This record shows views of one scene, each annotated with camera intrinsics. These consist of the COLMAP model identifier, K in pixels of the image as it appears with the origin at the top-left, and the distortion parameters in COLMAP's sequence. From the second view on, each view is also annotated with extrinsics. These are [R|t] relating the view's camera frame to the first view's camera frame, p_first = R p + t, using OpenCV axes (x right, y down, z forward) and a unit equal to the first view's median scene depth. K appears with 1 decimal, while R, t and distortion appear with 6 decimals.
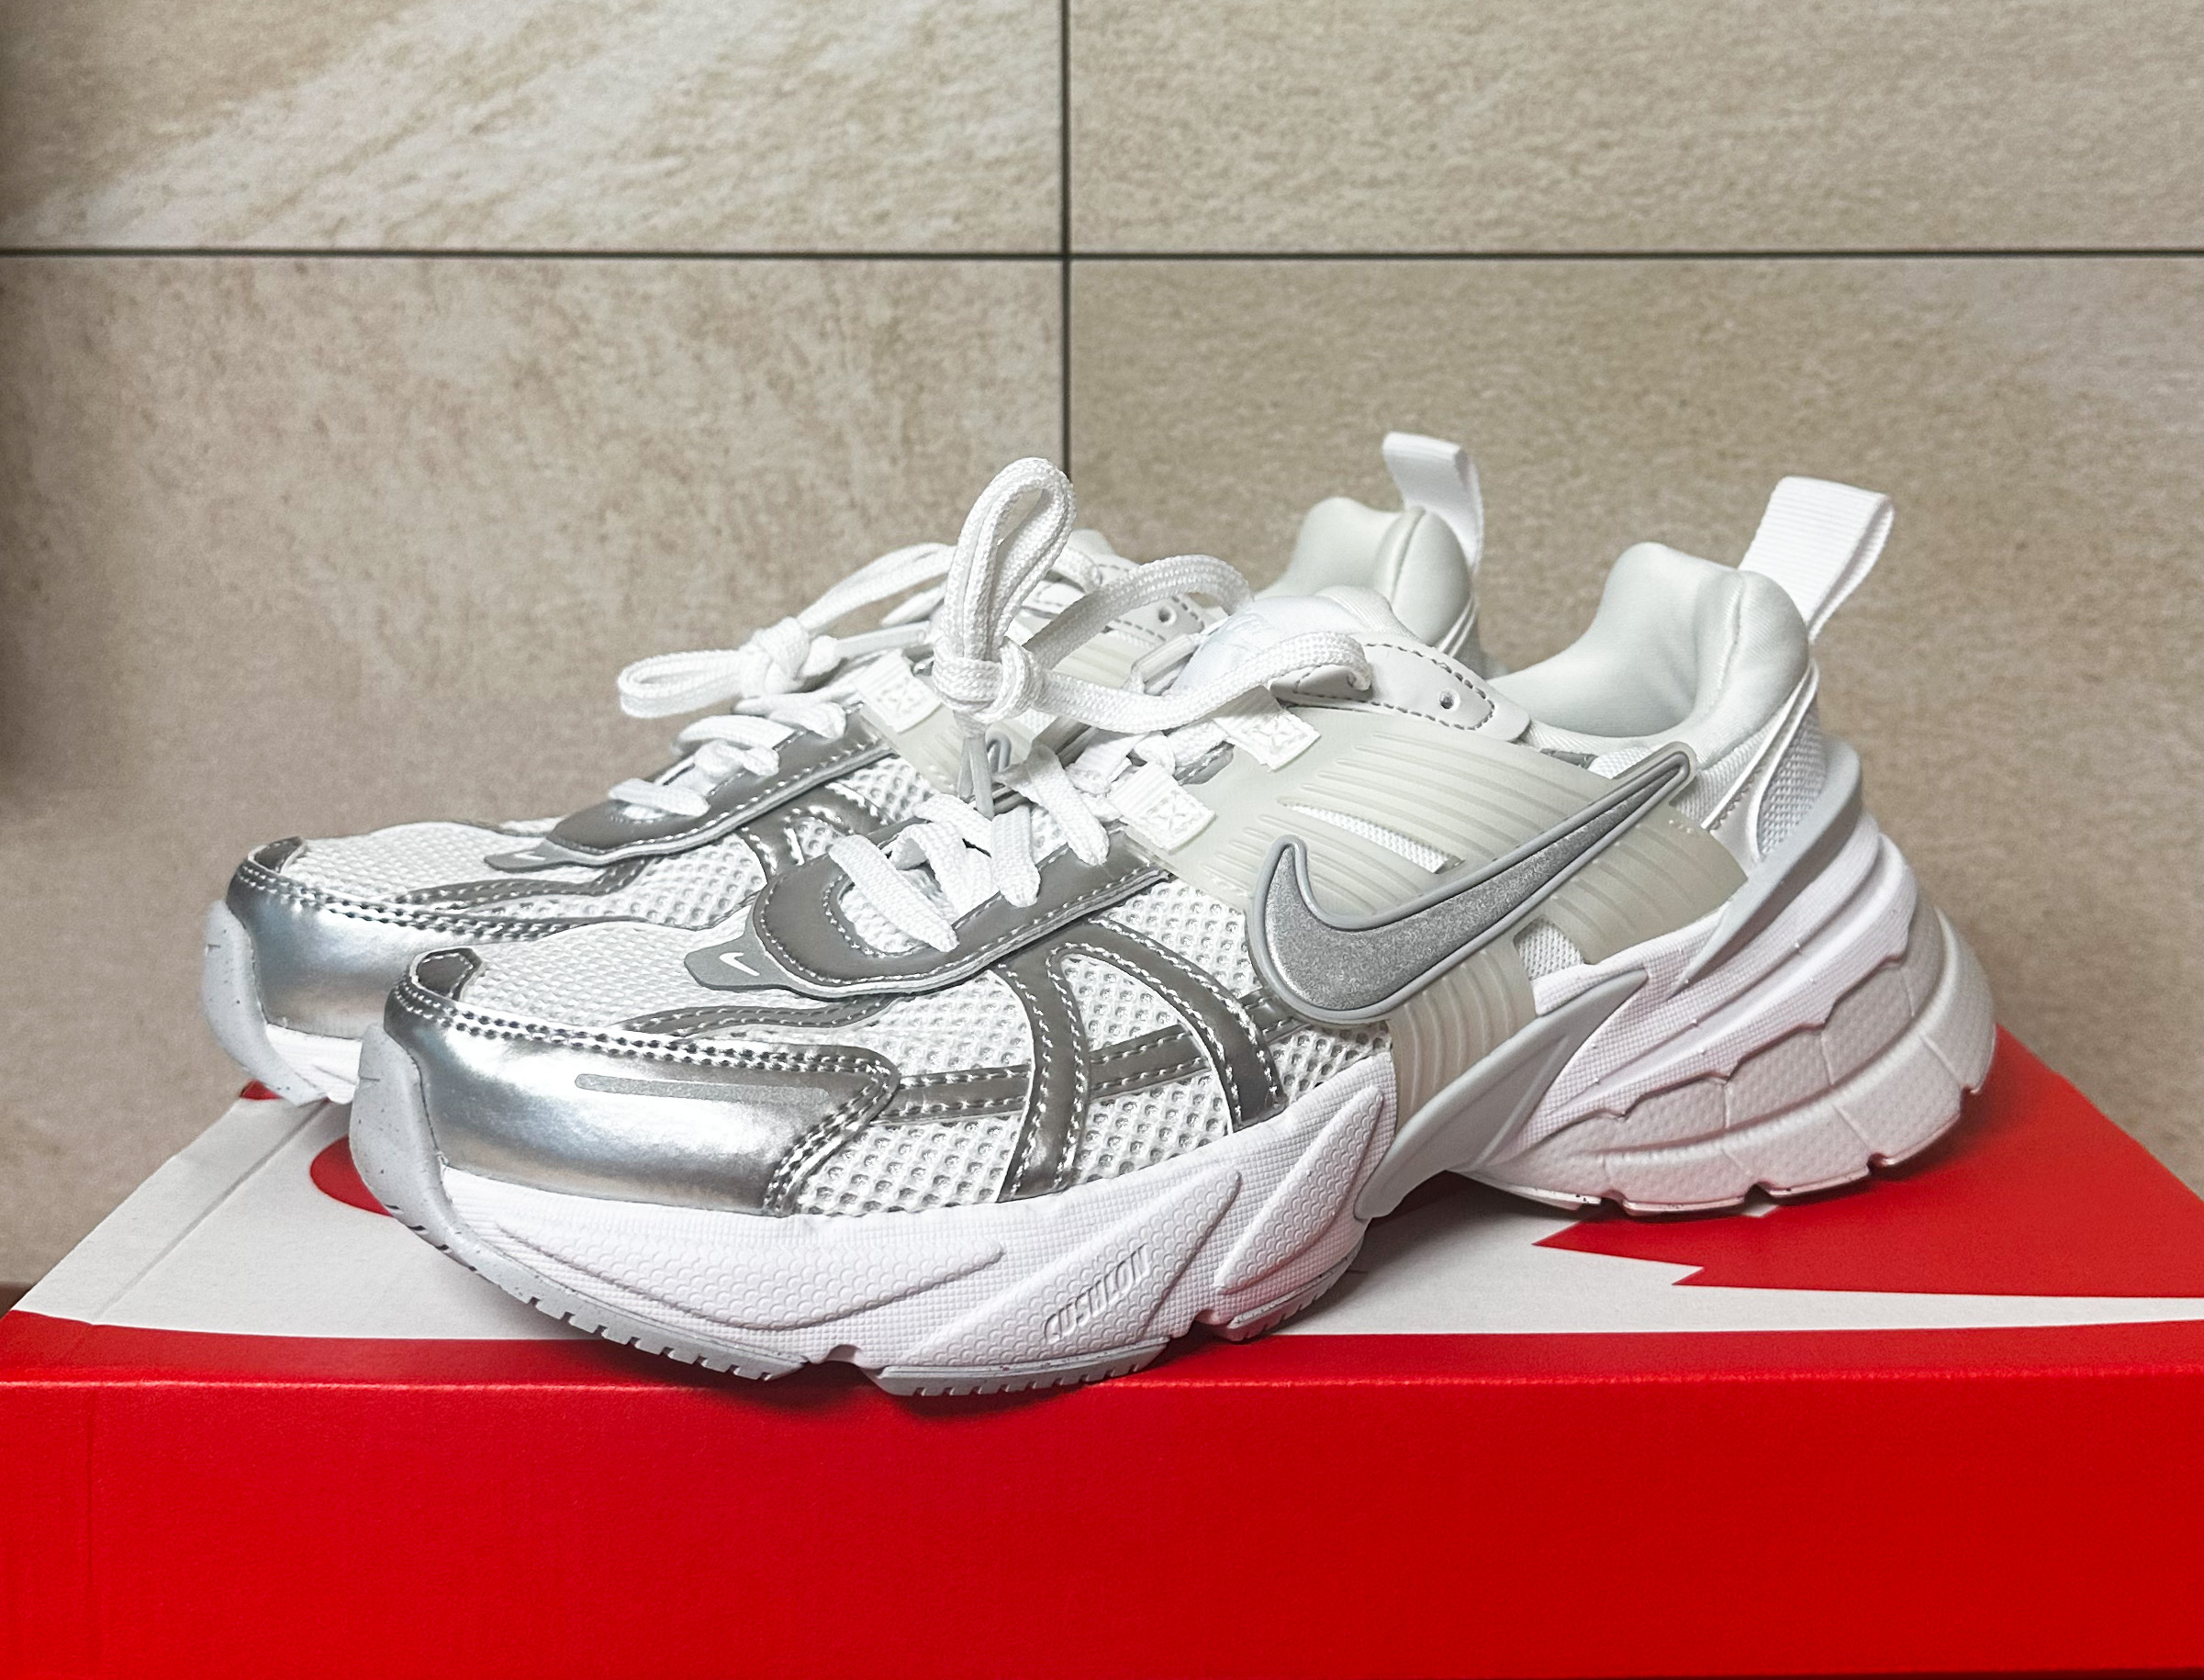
lens RADIAL K [[2509.9, 0, 1199.4], [0, 2509.9, 497.8], [0, 0, 1]] dist [0.167572, -0.416819]
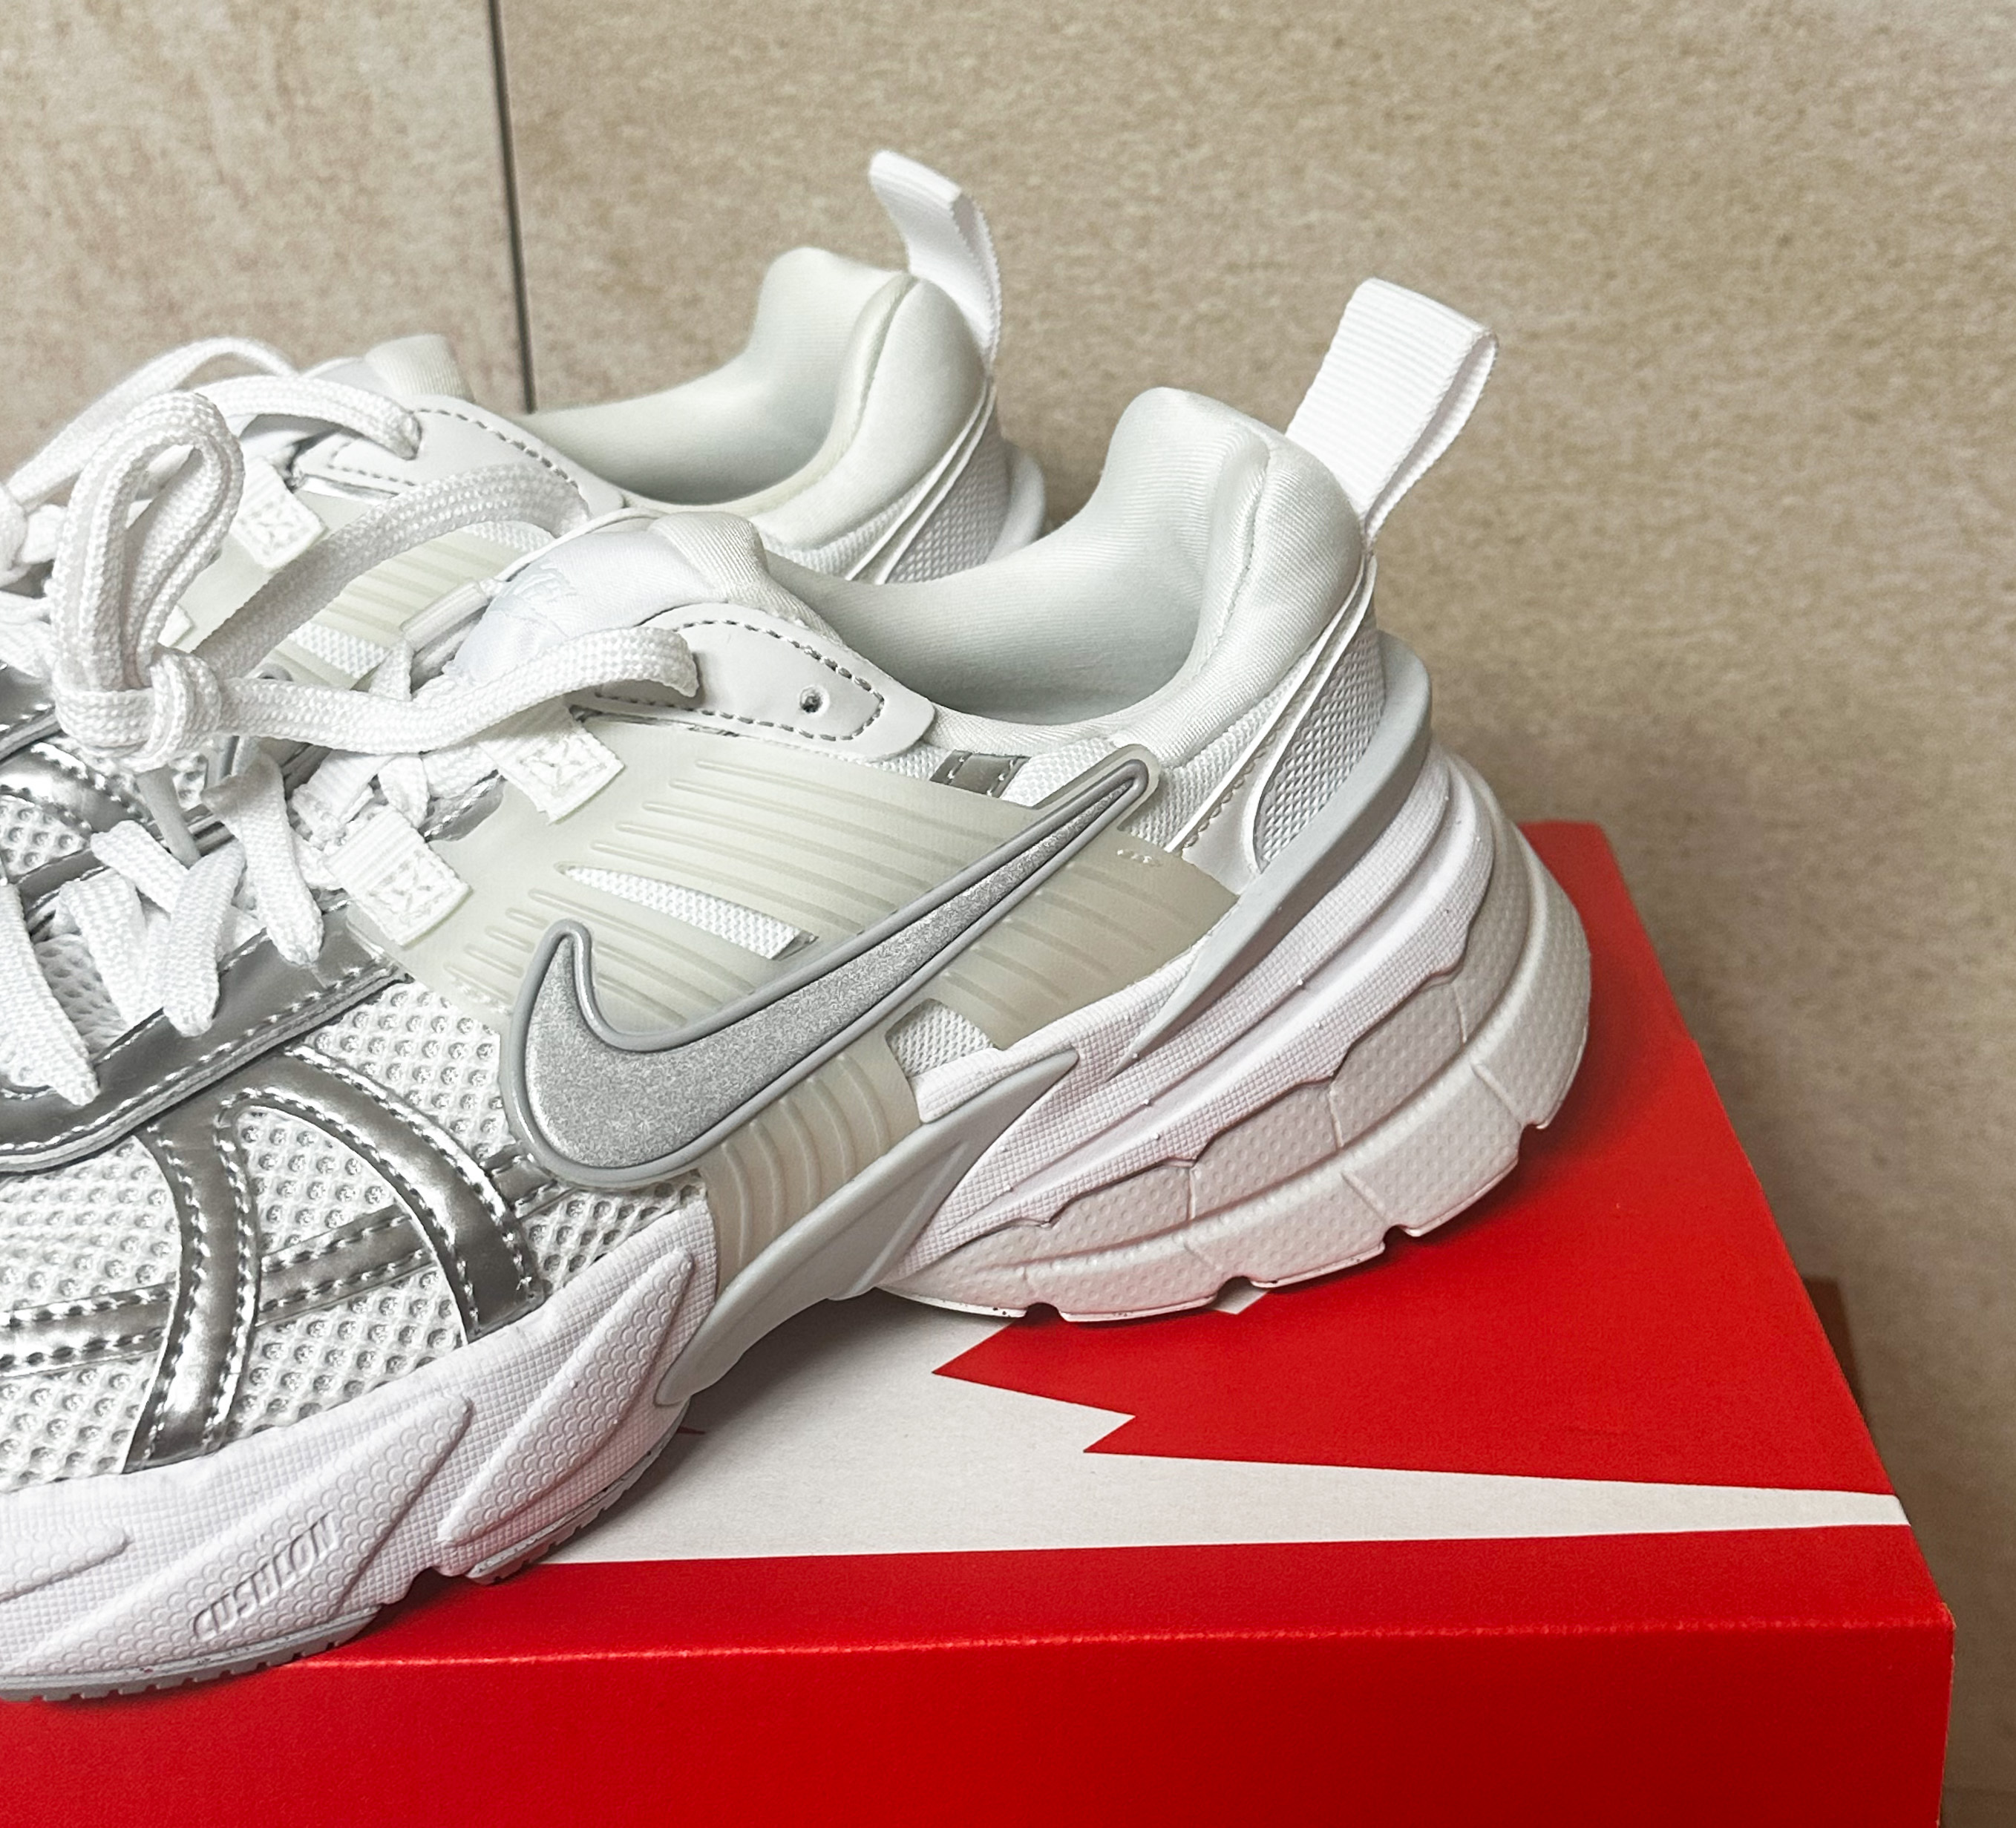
lens RADIAL K [[2967.9, 0, 1047.6], [0, 2967.9, 818.7], [0, 0, 1]] dist [0.198071, -0.542127]
pose [[0.999887, -0.012323, -0.008611, 0.174921], [0.014452, 0.945665, 0.324821, -0.166245], [0.004140, -0.324908, 0.945736, 0.180512]]
